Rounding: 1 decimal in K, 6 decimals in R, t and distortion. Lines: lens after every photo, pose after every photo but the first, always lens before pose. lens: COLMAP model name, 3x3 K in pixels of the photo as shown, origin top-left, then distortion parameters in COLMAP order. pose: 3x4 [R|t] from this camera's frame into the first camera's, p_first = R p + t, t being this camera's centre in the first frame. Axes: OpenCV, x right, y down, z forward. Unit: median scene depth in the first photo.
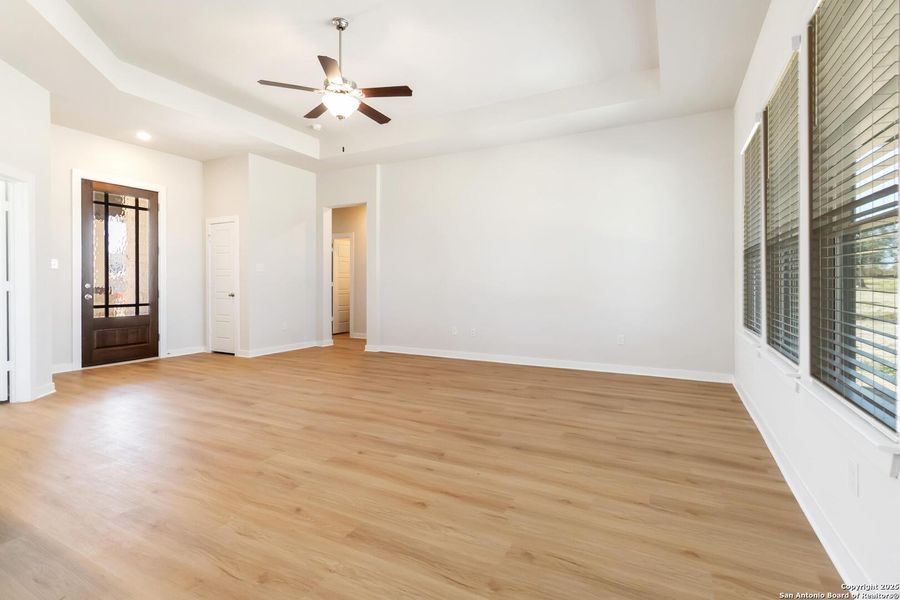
lens RADIAL K [[422.3, 0, 454.7], [0, 422.3, 290.1], [0, 0, 1]] dist [0.000780, 0.000770]
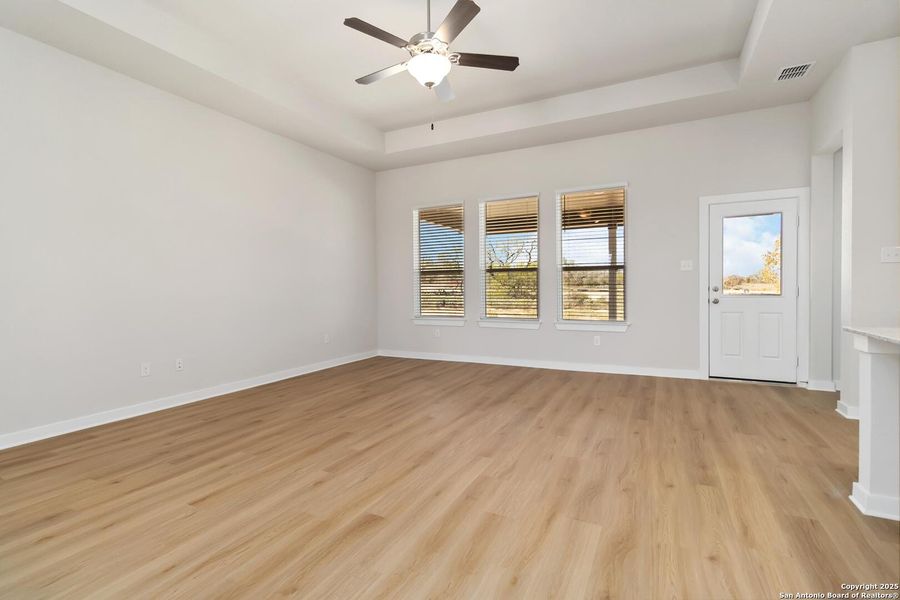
lens RADIAL K [[417.9, 0, 456.7], [0, 417.9, 296.0], [0, 0, 1]] dist [0.000307, -0.000127]
pose [[-0.020350, -0.021117, 0.999570, -1.081322], [0.032049, 0.999249, 0.021763, -0.017118], [-0.999279, 0.032478, -0.019658, 0.967250]]
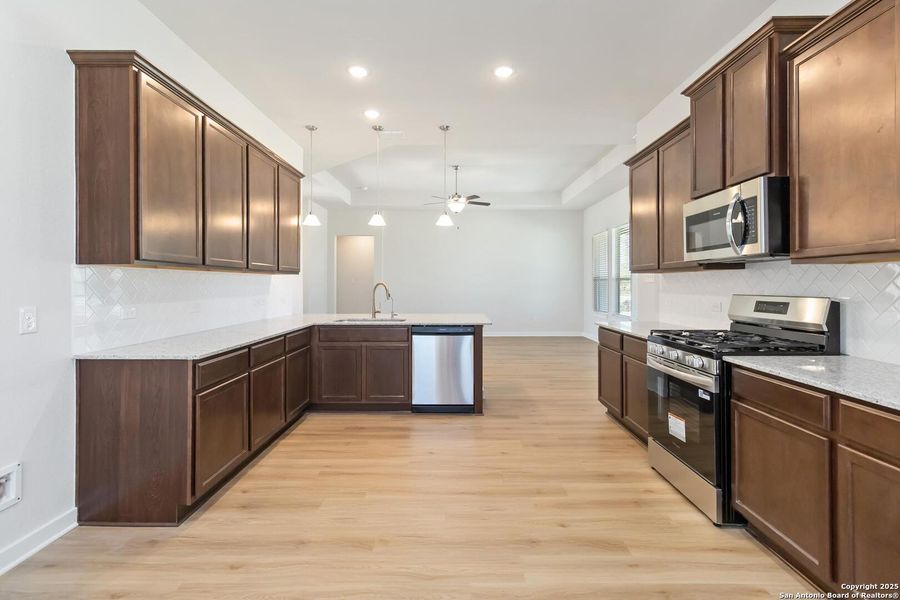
lens RADIAL K [[425.9, 0, 454.1], [0, 425.9, 283.1], [0, 0, 1]] dist [0.000338, 0.000340]
pose [[0.886967, -0.000405, 0.461832, -1.241384], [0.010513, 0.999758, -0.019314, -0.019245], [-0.461713, 0.021986, 0.886757, -0.845265]]
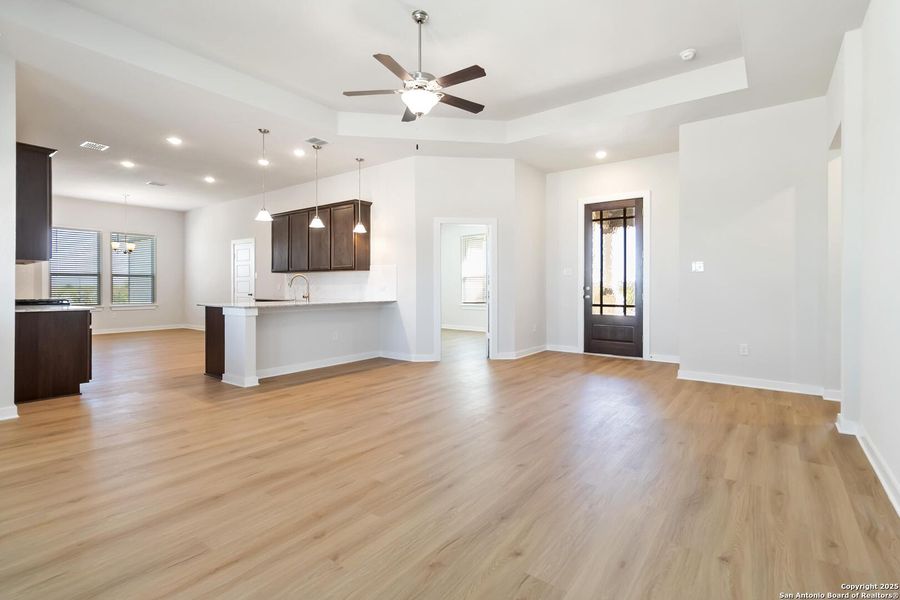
lens RADIAL K [[425.9, 0, 454.1], [0, 425.9, 283.1], [0, 0, 1]] dist [0.000338, 0.000340]
pose [[-0.168462, -0.006252, -0.985688, 0.676516], [-0.018820, 0.999818, -0.003126, -0.020535], [0.985528, 0.018024, -0.168549, 1.239254]]
